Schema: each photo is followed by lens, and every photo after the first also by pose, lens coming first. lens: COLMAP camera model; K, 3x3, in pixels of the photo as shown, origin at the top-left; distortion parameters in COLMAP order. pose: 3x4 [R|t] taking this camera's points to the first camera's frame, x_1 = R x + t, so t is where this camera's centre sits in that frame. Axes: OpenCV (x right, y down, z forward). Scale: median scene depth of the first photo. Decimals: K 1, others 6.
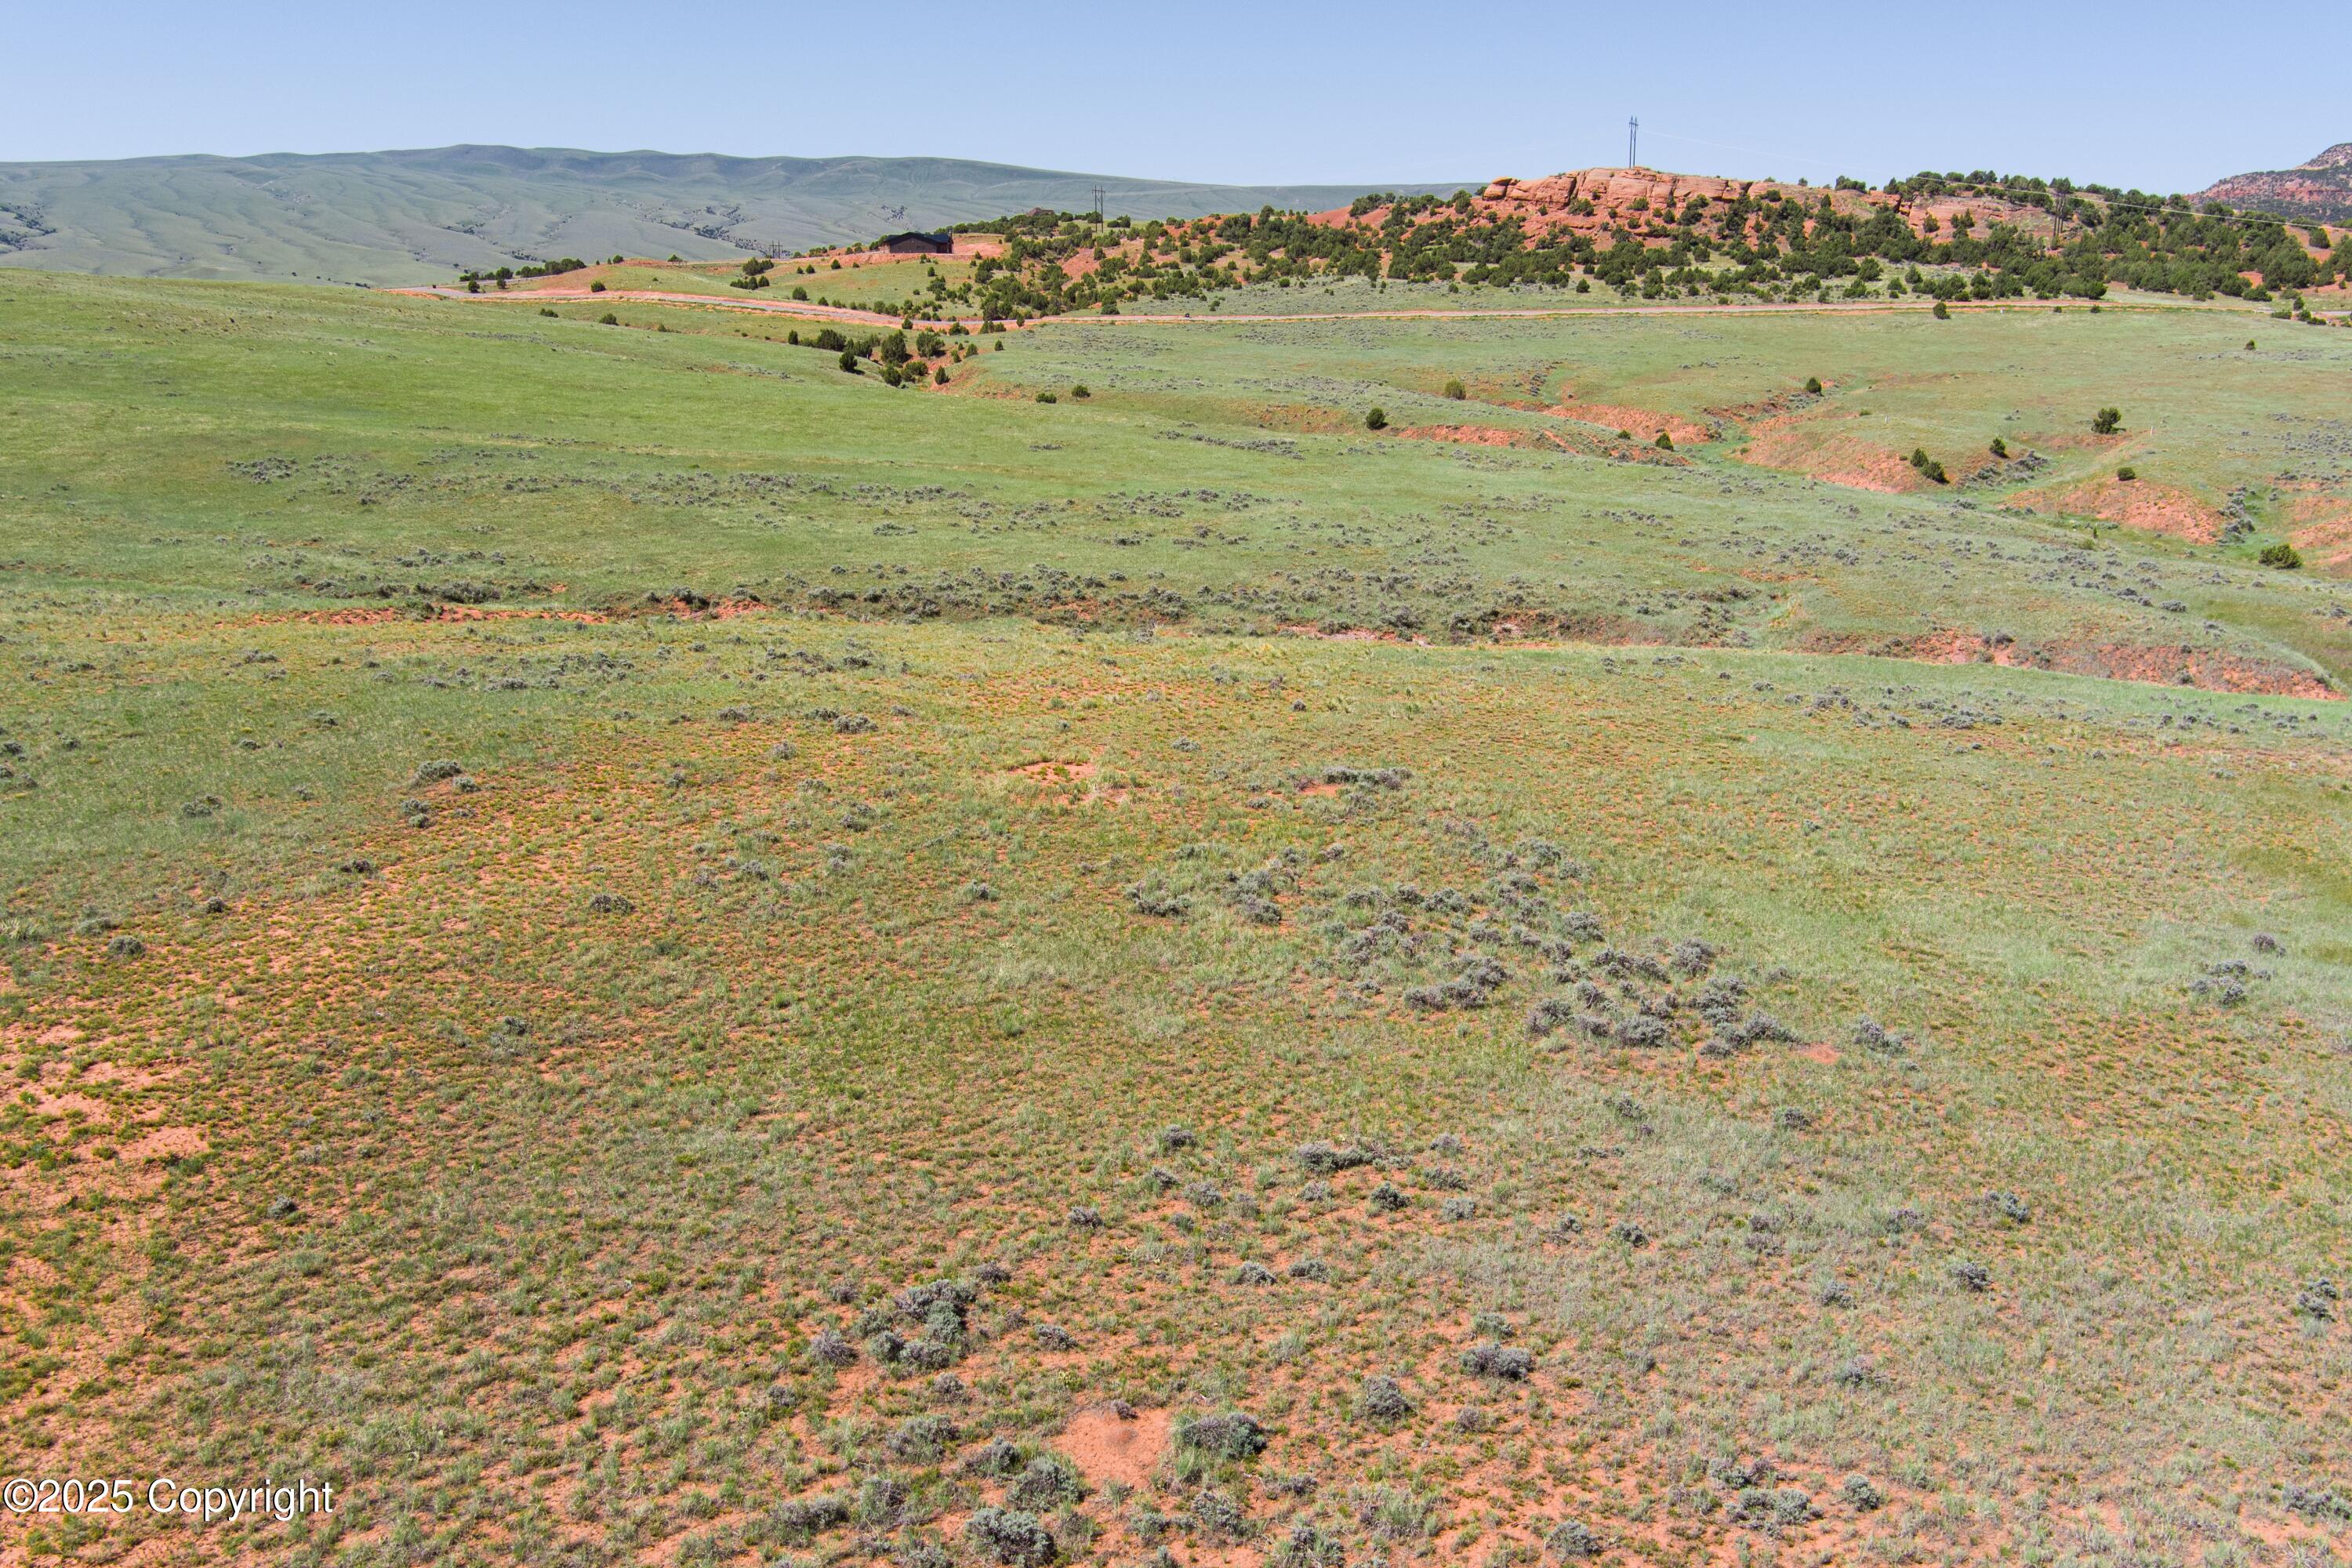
lens RADIAL K [[1910.2, 0, 1174.7], [0, 1910.2, 780.7], [0, 0, 1]] dist [-0.085897, 0.048628]
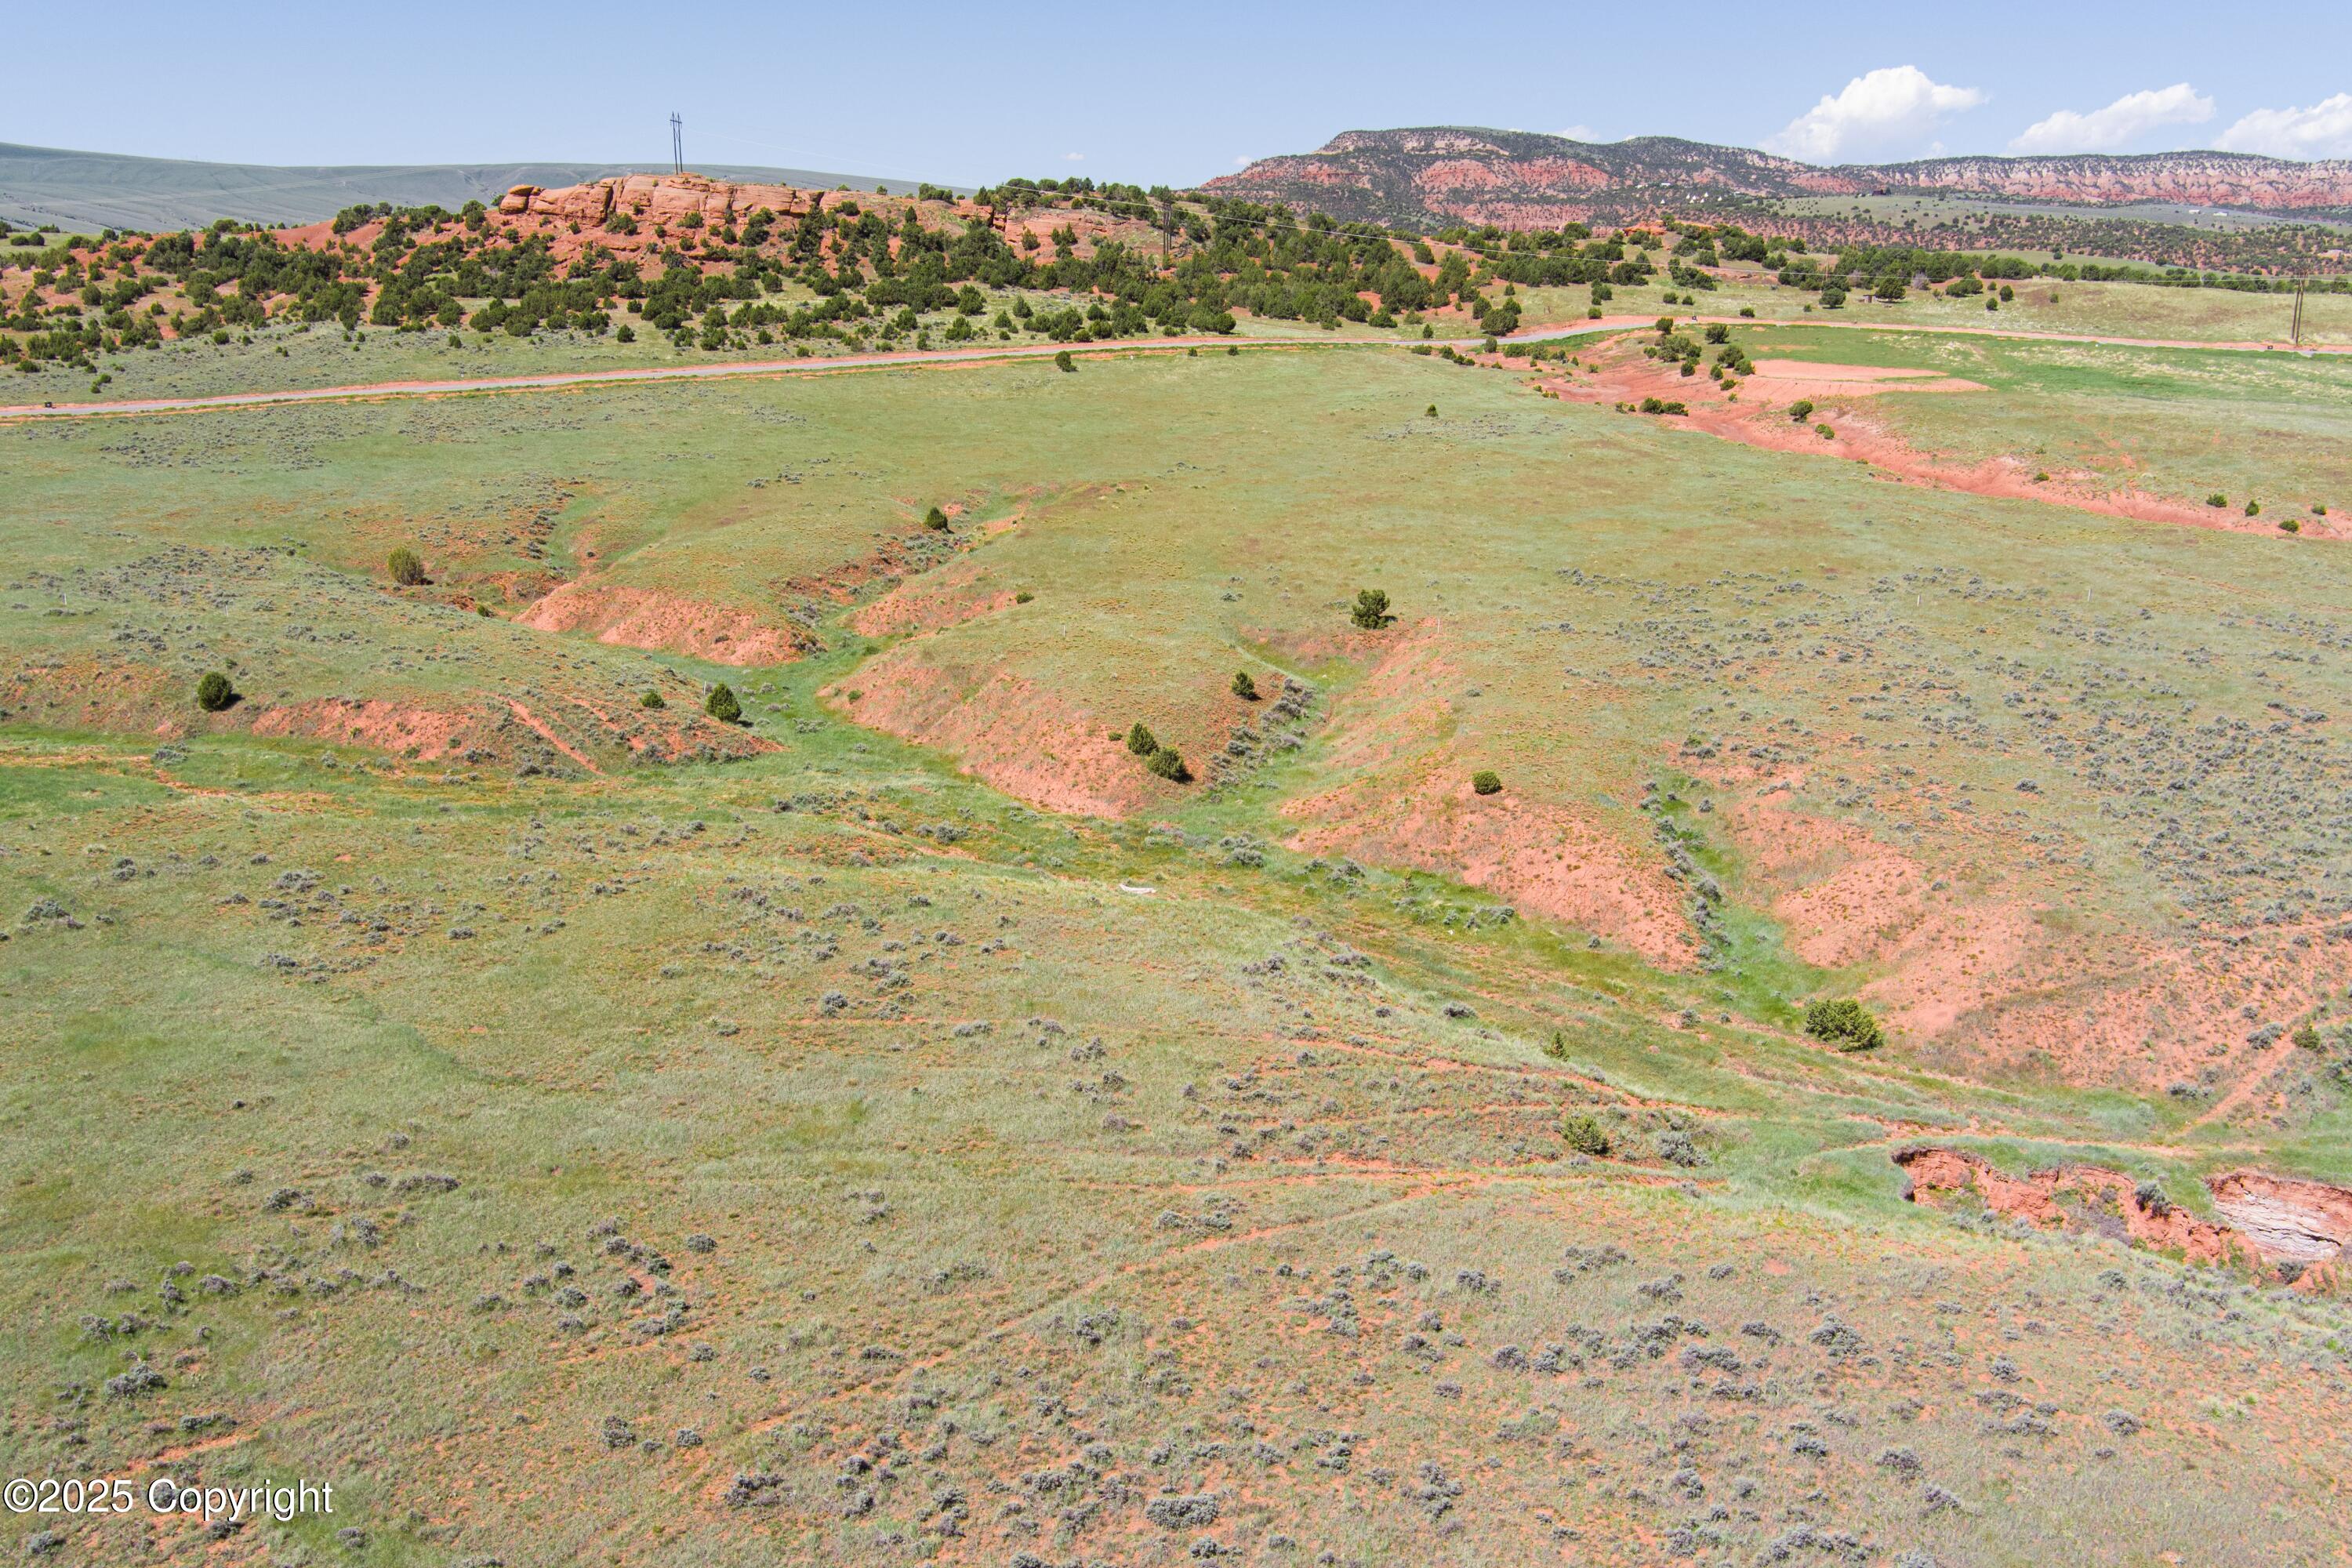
lens RADIAL K [[1910.2, 0, 1169.7], [0, 1910.2, 784.2], [0, 0, 1]] dist [-0.085897, 0.048628]
pose [[0.897626, -0.118212, 0.424610, 0.057676], [0.112784, 0.992893, 0.037997, -0.072736], [-0.426084, 0.013783, 0.904579, 0.179795]]
